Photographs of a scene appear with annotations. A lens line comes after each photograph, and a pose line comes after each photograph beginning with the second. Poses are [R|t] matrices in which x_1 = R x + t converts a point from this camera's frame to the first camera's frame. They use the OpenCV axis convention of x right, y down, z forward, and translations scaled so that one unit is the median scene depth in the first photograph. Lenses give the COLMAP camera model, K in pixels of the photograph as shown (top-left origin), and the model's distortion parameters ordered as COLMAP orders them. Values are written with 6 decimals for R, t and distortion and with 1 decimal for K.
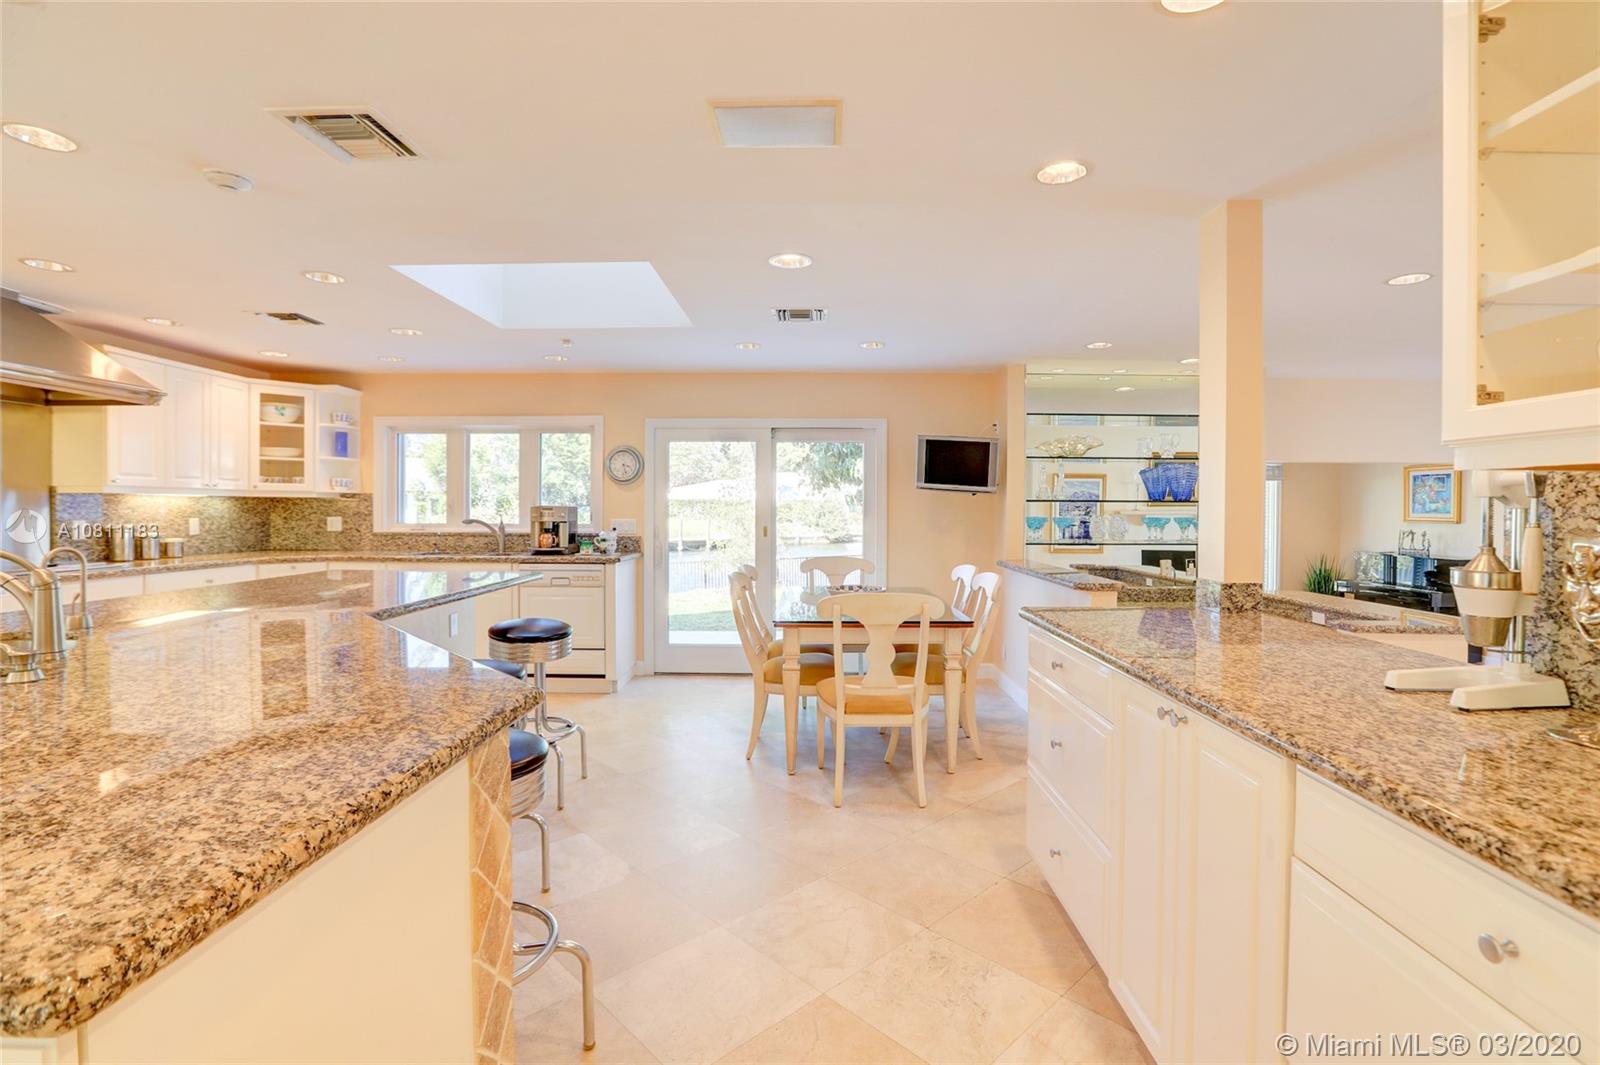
lens RADIAL K [[751.5, 0, 803.2], [0, 751.5, 516.8], [0, 0, 1]] dist [-0.037109, 0.005055]
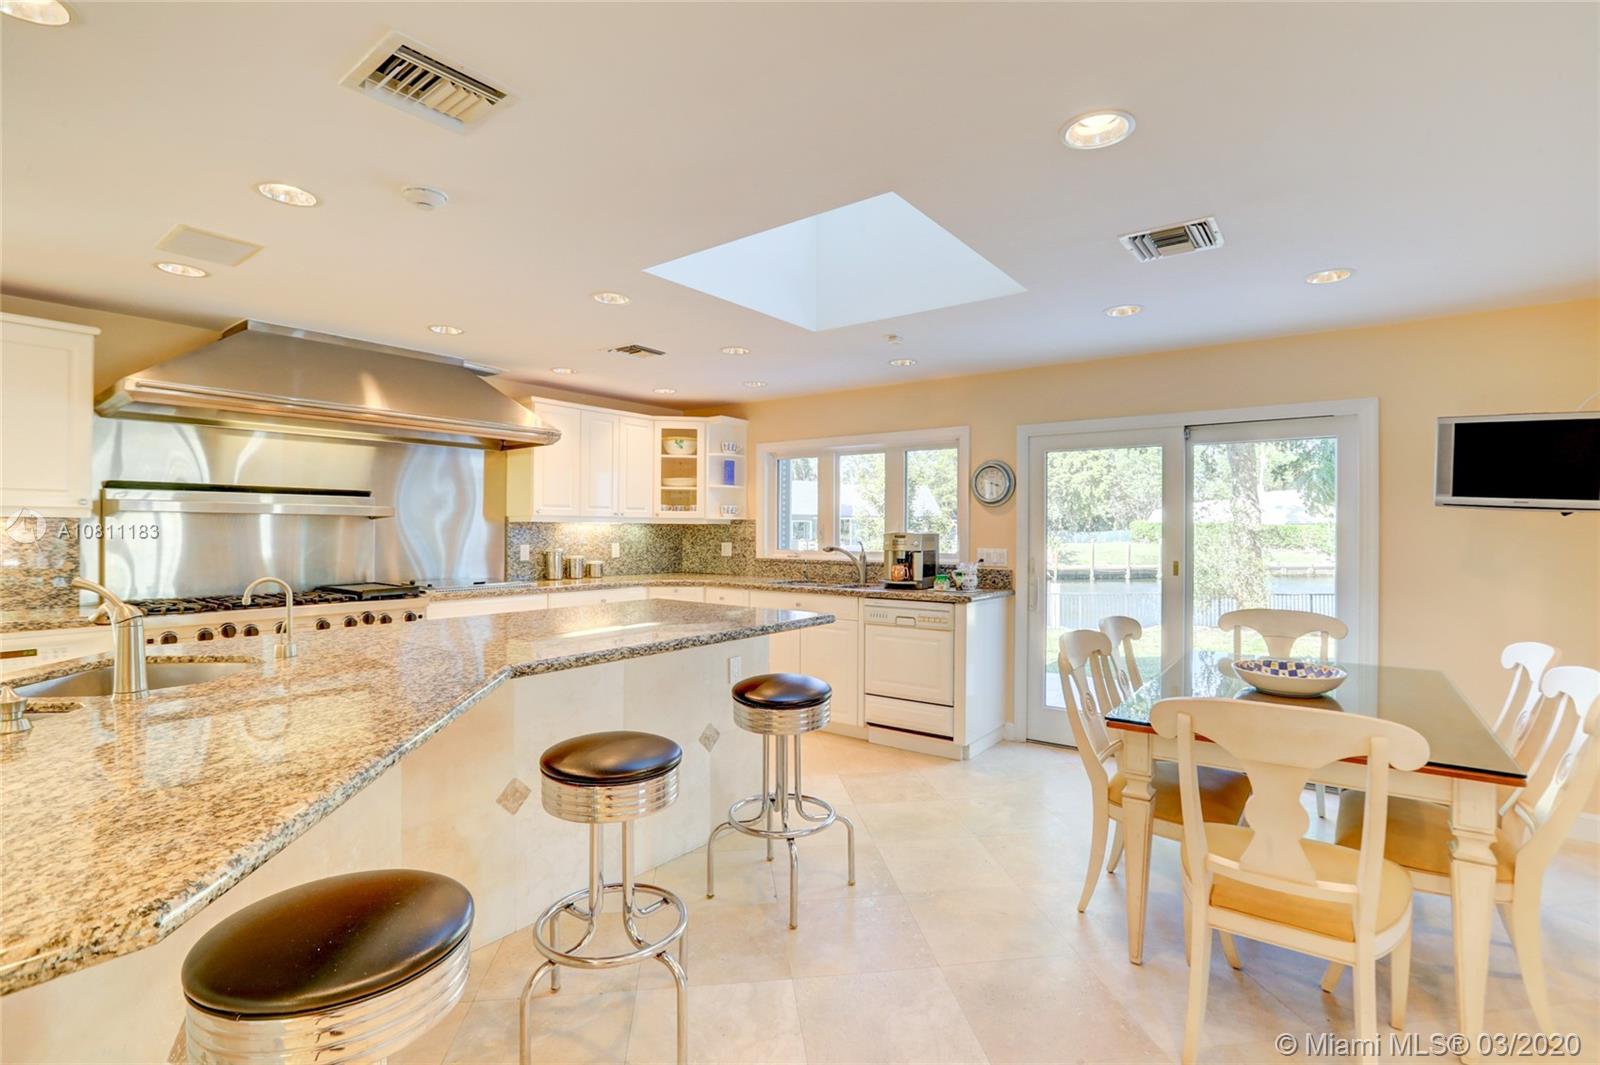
lens RADIAL K [[751.5, 0, 798.6], [0, 751.5, 536.3], [0, 0, 1]] dist [-0.037109, 0.005055]
pose [[0.811231, 0.004677, -0.584707, 0.076419], [-0.007351, 0.999971, -0.002200, -0.007736], [0.584679, 0.006082, 0.811242, 0.215863]]
